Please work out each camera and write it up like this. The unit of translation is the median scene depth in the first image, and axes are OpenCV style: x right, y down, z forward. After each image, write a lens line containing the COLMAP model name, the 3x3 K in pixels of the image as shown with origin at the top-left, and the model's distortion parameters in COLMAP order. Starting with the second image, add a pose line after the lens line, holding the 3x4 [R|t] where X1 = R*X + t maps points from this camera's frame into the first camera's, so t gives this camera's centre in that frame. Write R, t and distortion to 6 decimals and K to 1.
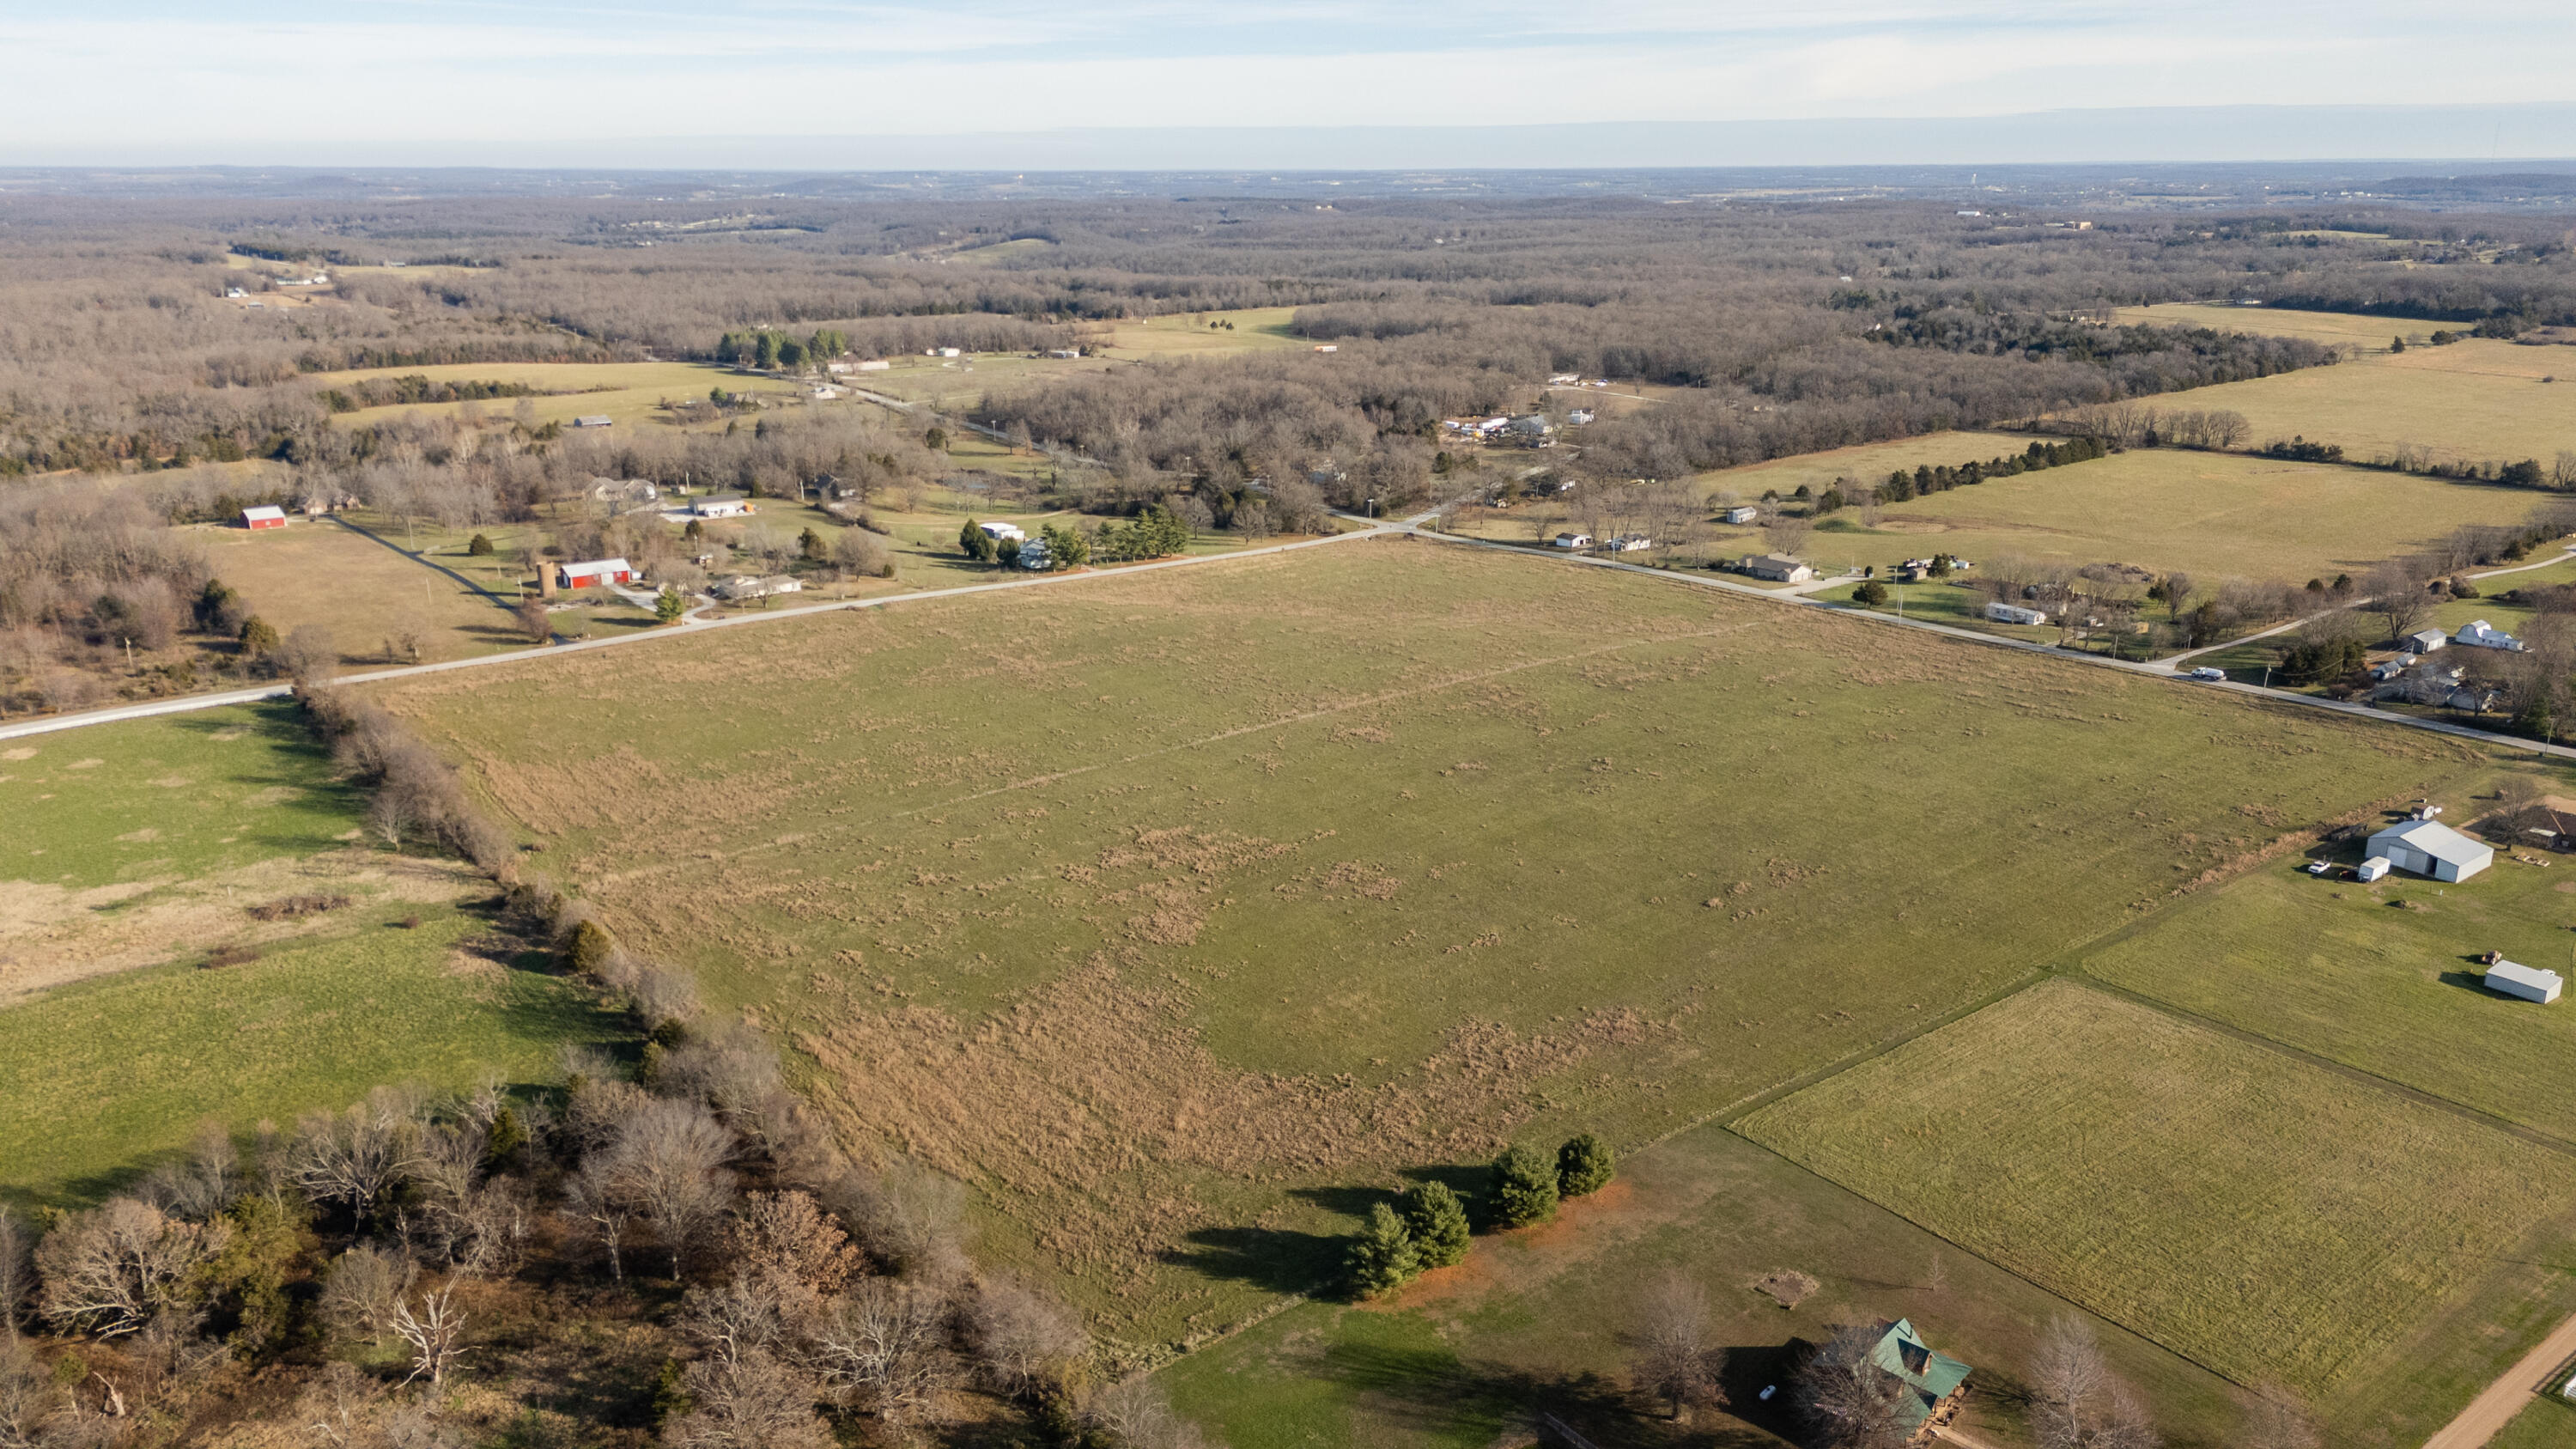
lens RADIAL K [[1882.7, 0, 1292.7], [0, 1882.7, 728.6], [0, 0, 1]] dist [0.076663, -0.066956]
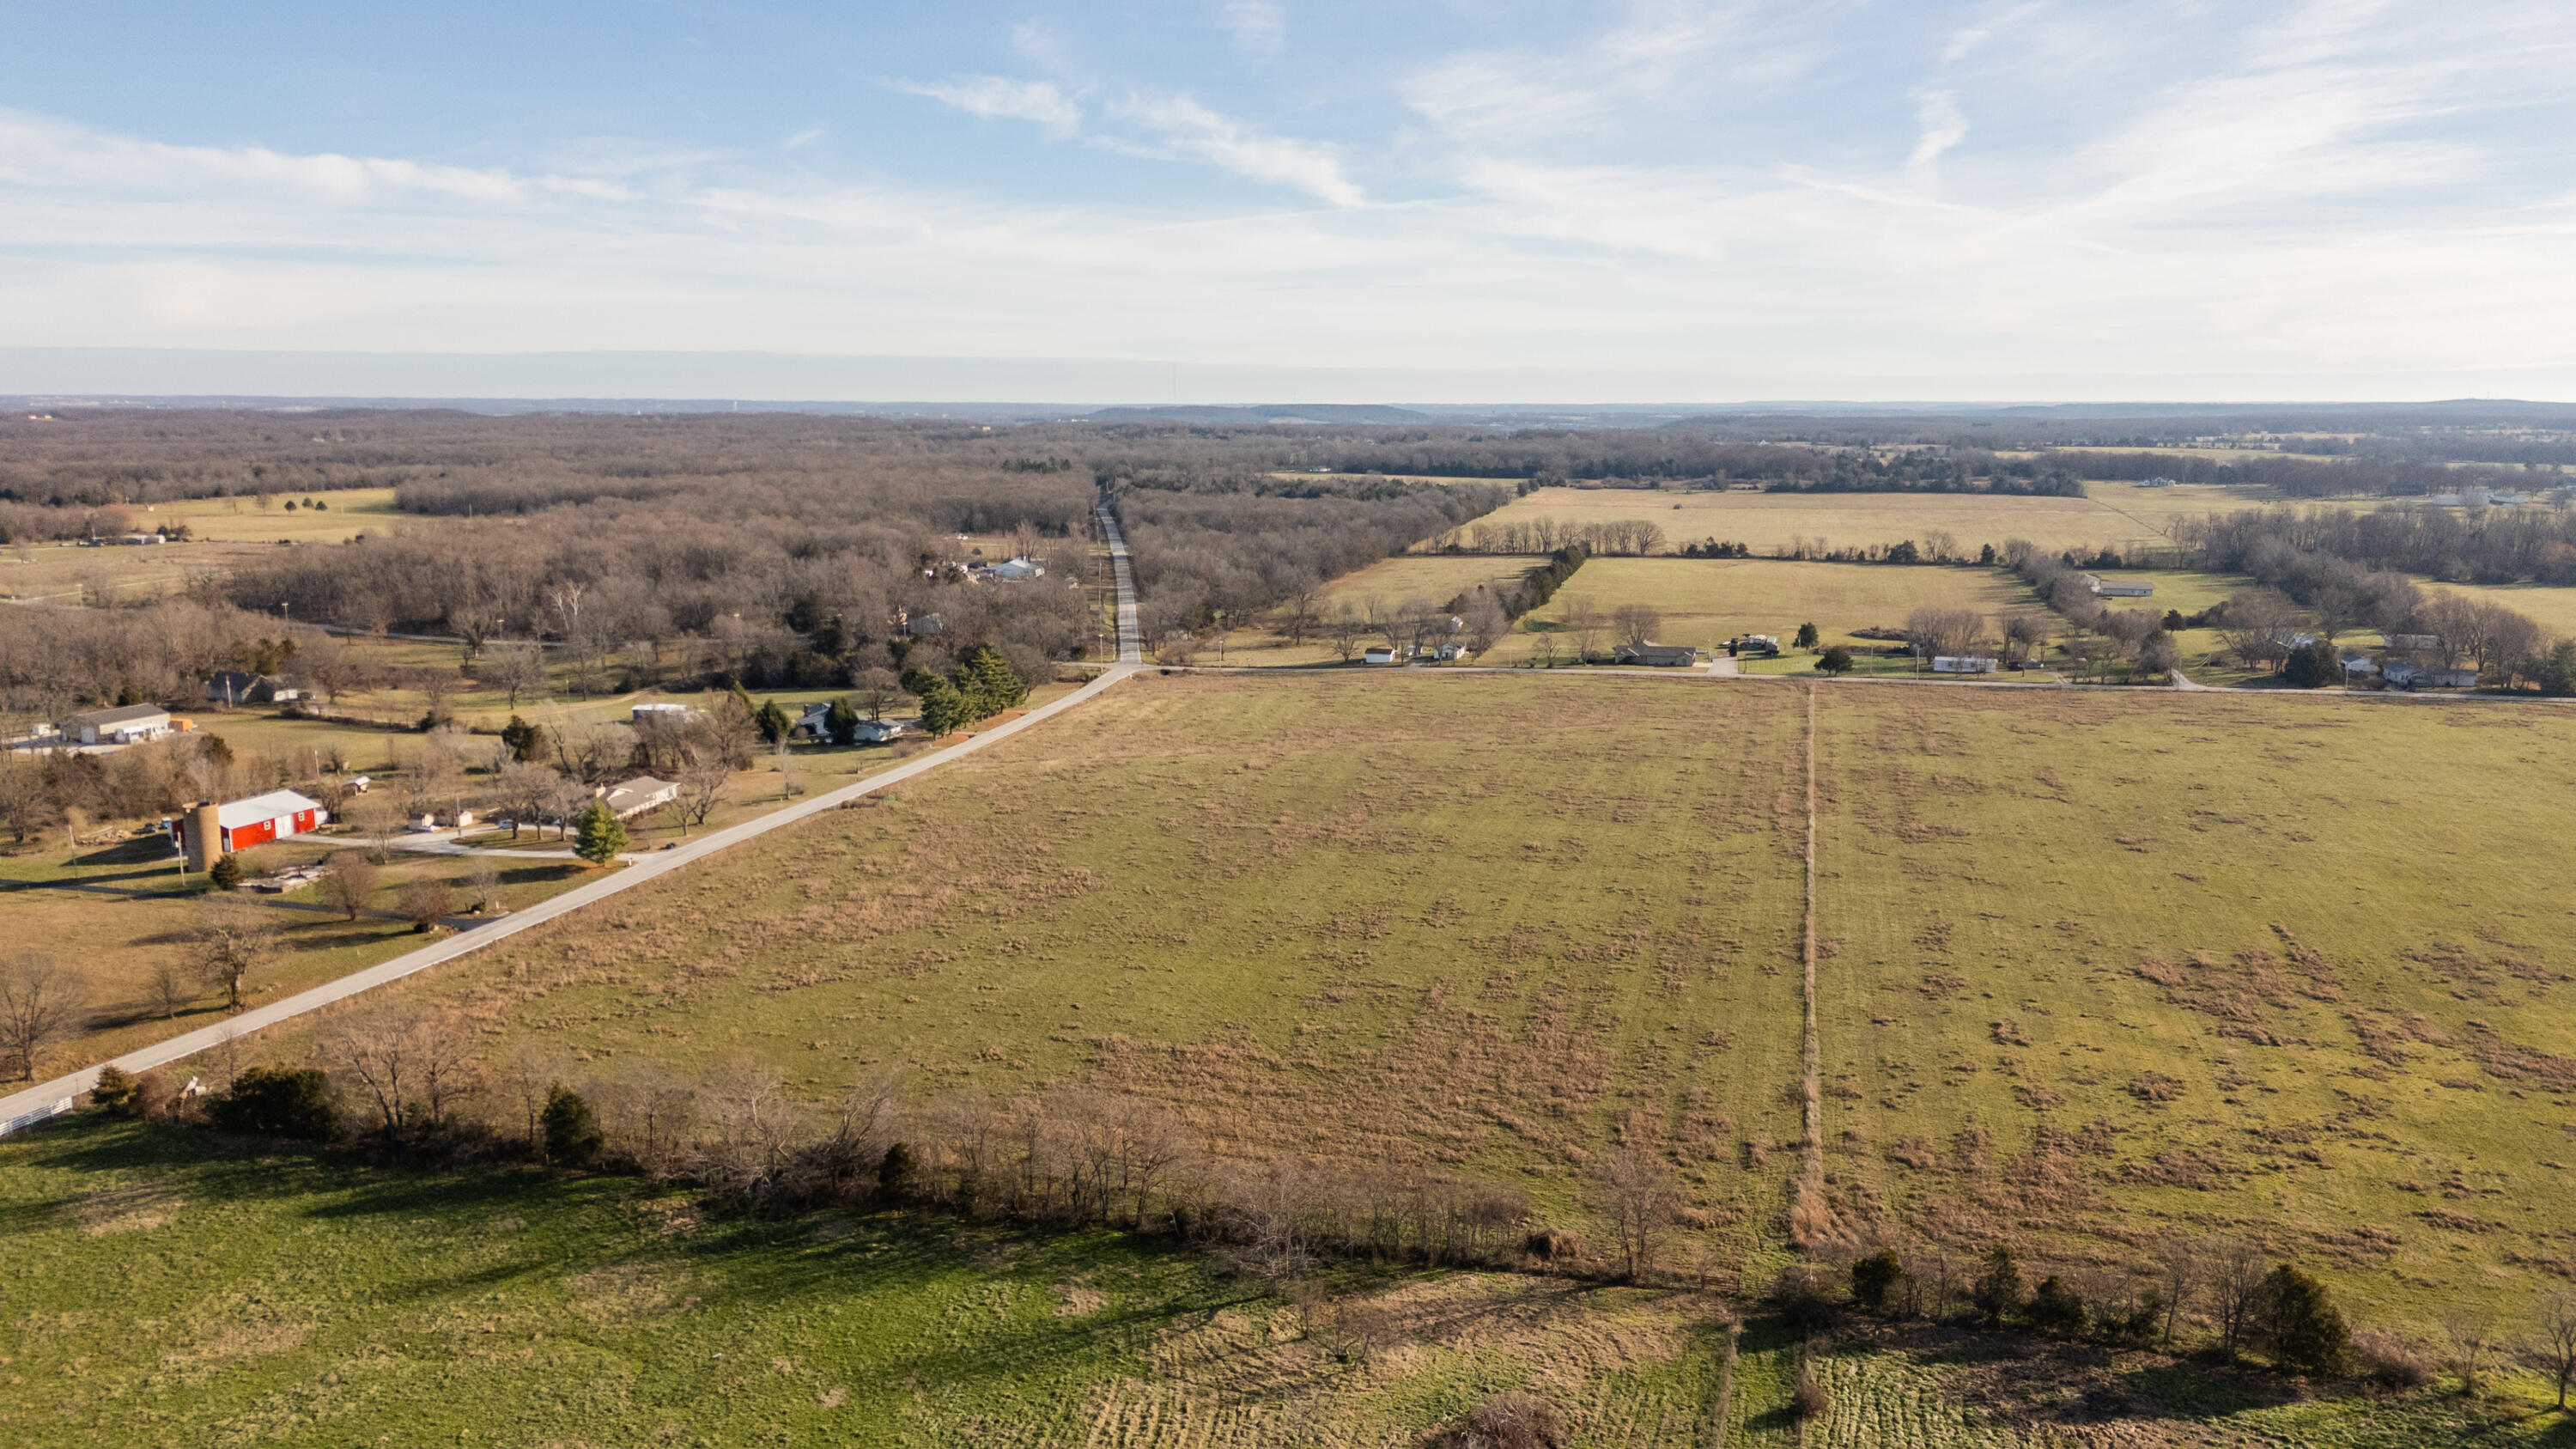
lens RADIAL K [[1882.7, 0, 1292.7], [0, 1882.7, 728.6], [0, 0, 1]] dist [0.076663, -0.066956]
pose [[0.796593, -0.099023, 0.596351, -0.371622], [0.168724, 0.983709, -0.062034, -0.019720], [-0.580493, 0.150034, 0.800323, 0.323156]]
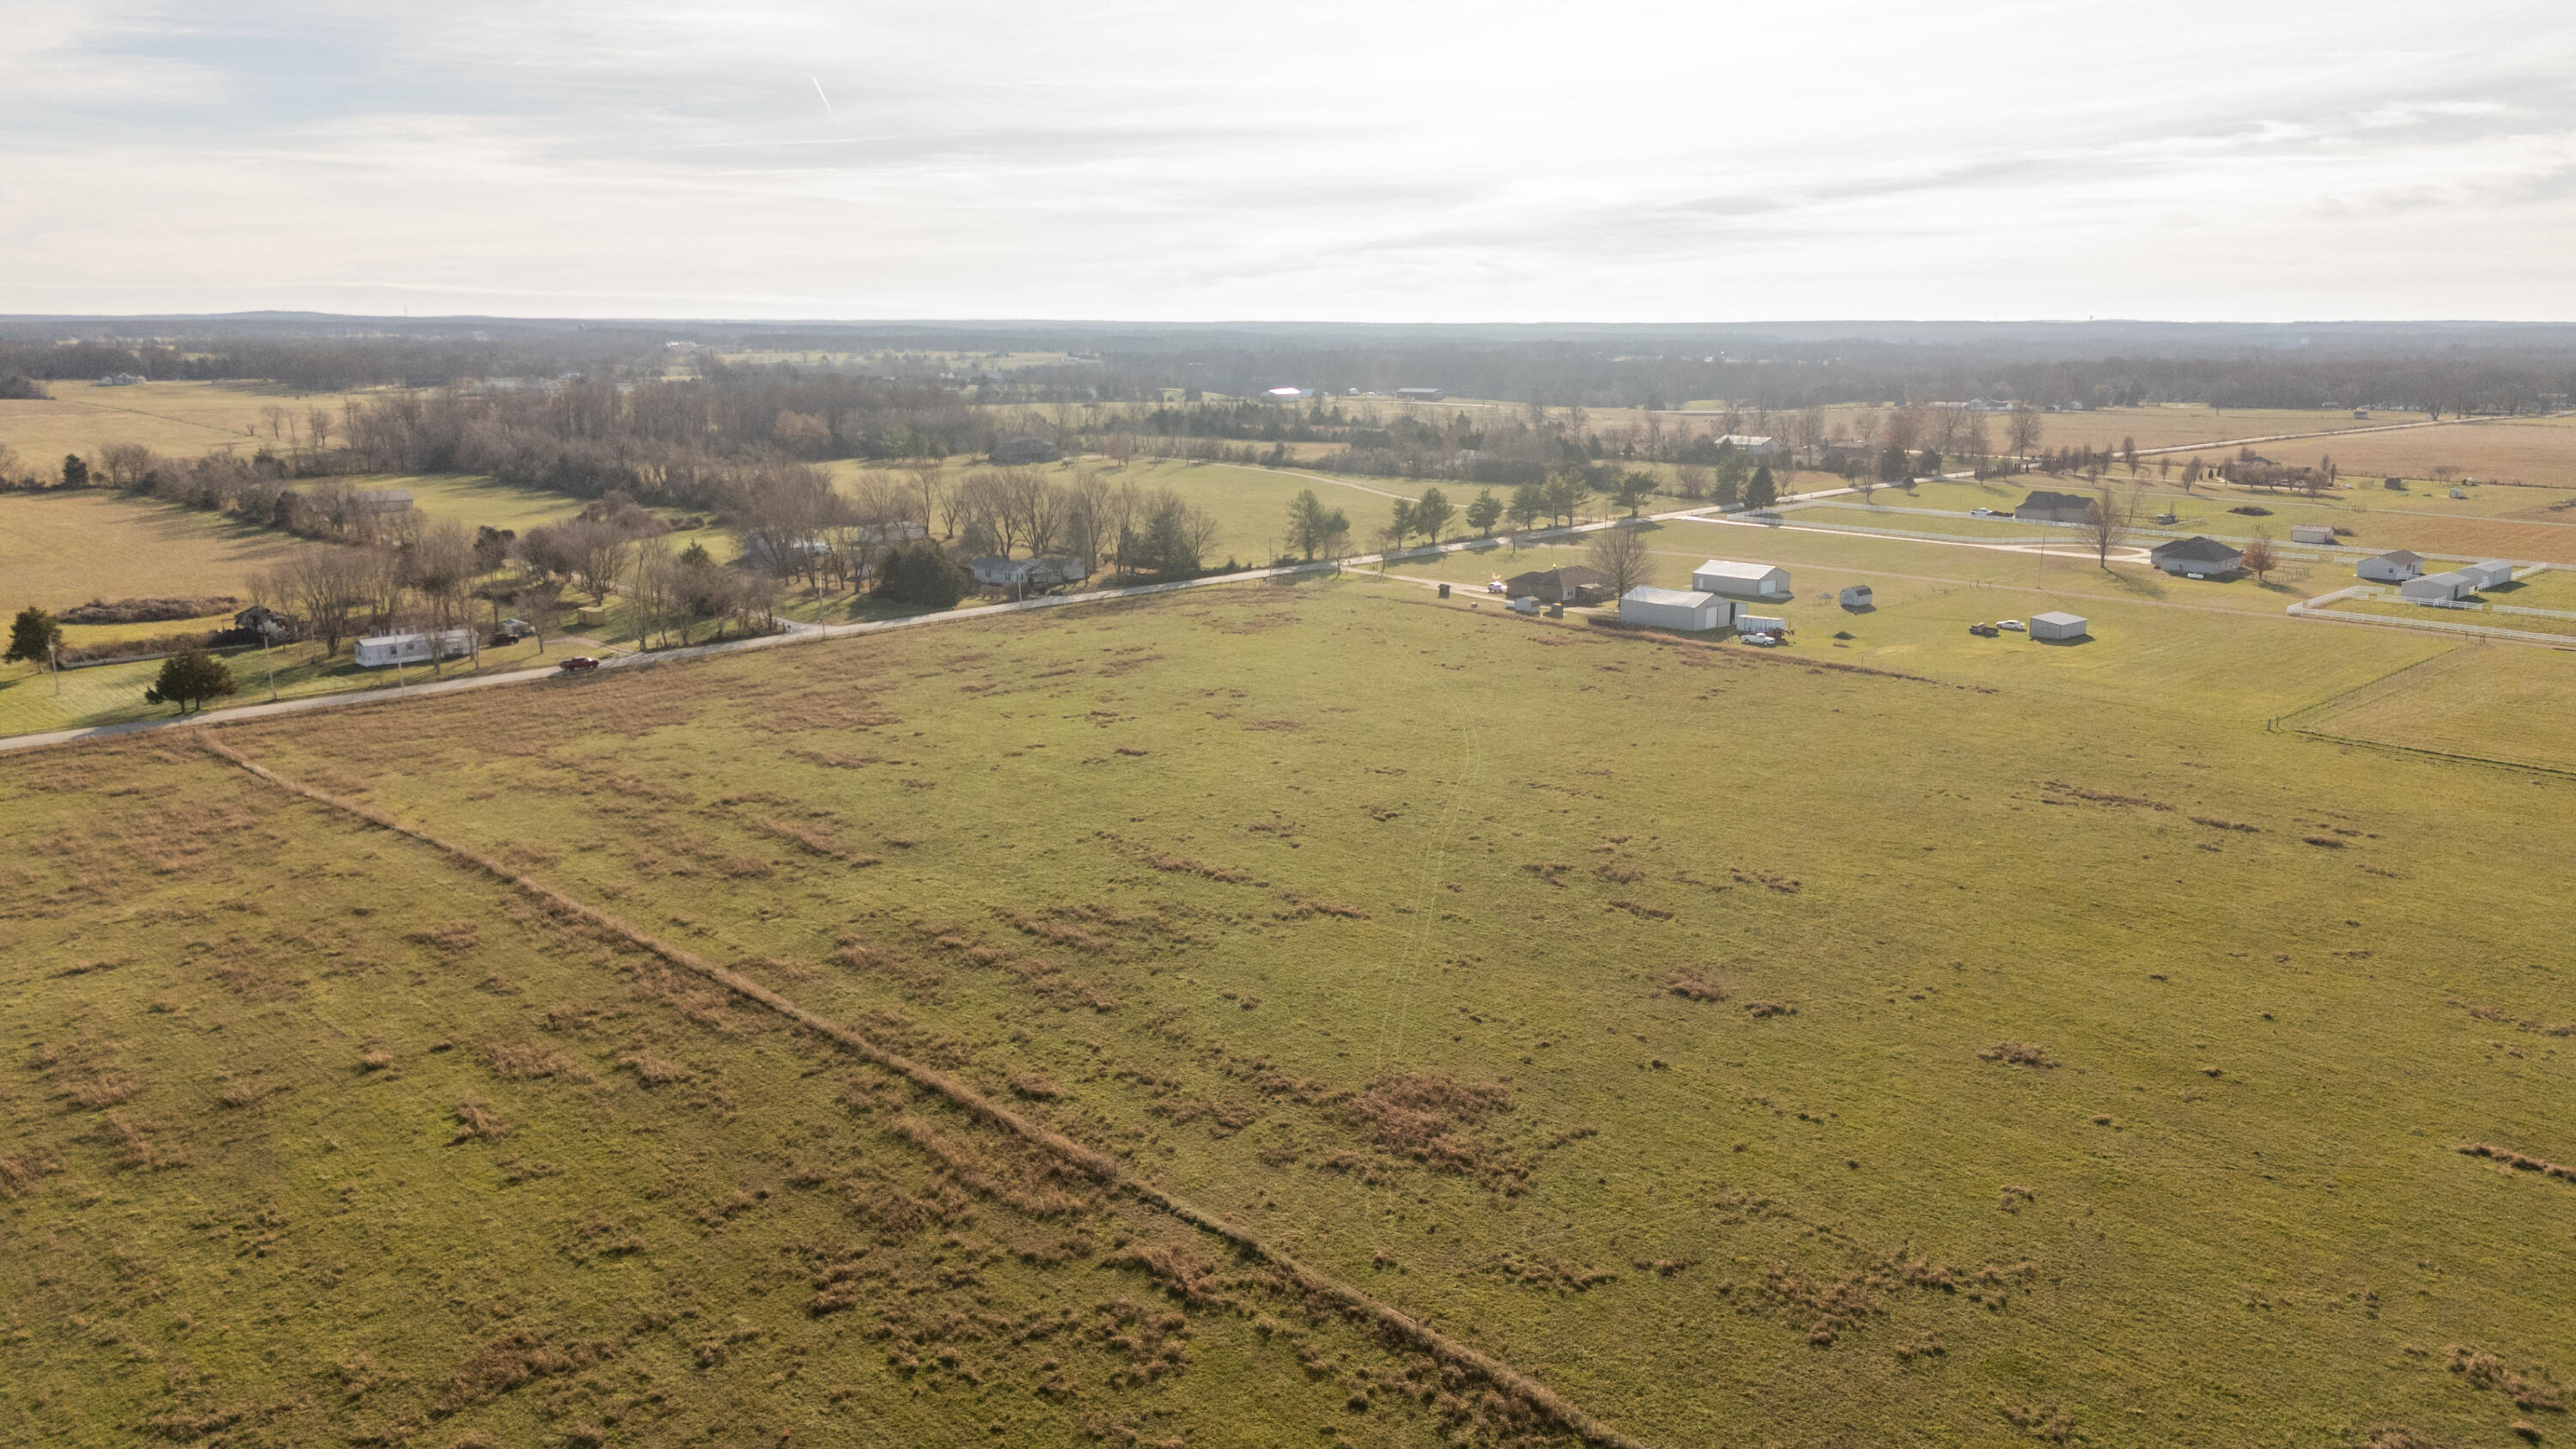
lens RADIAL K [[1901.2, 0, 1309.6], [0, 1901.2, 516.5], [0, 0, 1]] dist [0.078912, -0.062812]
pose [[-0.126278, -0.098602, 0.987082, -0.136332], [0.280619, 0.950854, 0.130883, -0.072903], [-0.951476, 0.293522, -0.092402, 0.615389]]
